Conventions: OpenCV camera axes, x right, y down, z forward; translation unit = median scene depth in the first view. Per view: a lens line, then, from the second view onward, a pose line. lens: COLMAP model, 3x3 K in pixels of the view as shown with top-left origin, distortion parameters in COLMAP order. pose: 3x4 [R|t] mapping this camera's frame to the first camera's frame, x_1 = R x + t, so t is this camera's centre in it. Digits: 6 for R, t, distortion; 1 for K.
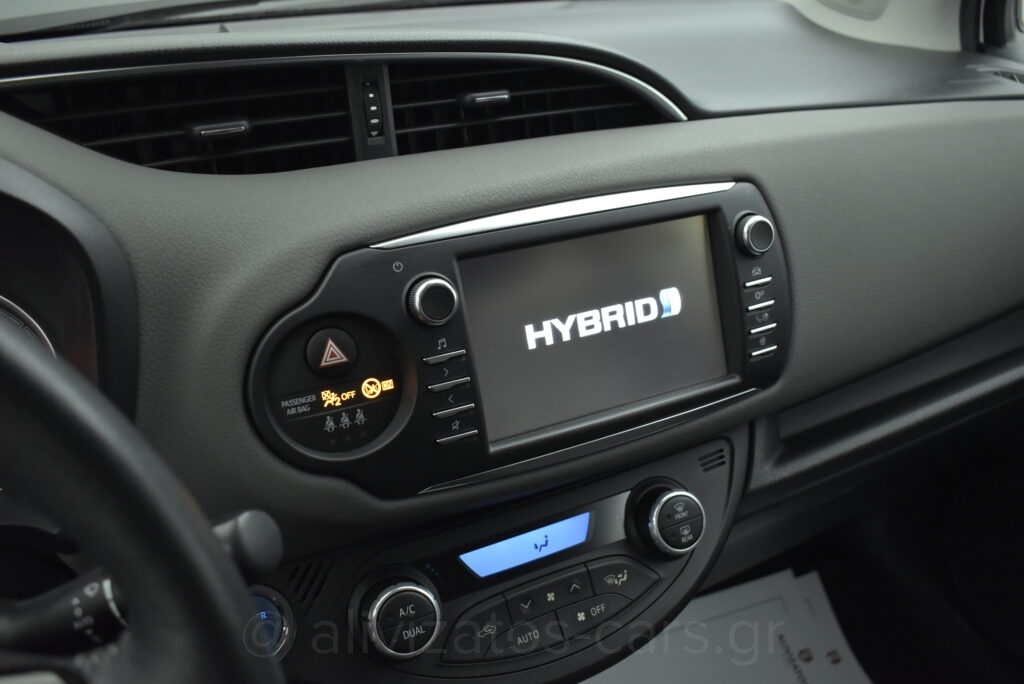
lens RADIAL K [[904.1, 0, 512.0], [0, 904.1, 342.0], [0, 0, 1]] dist [-0.094722, -0.004144]
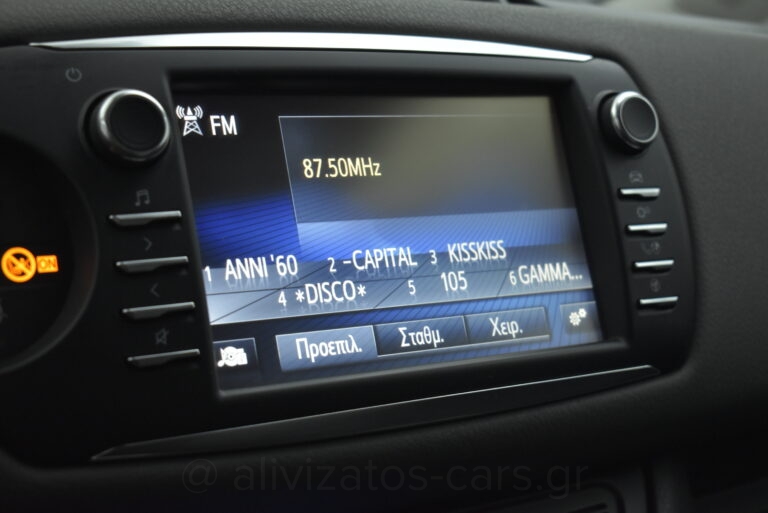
lens RADIAL K [[1325.6, 0, 384.0], [0, 1325.6, 256.5], [0, 0, 1]] dist [-0.021571, 0.007373]
pose [[0.994756, 0.002597, 0.102246, -0.005976], [0.030922, 0.945258, -0.324855, 0.281620], [-0.097493, 0.326313, 0.940221, 0.137619]]
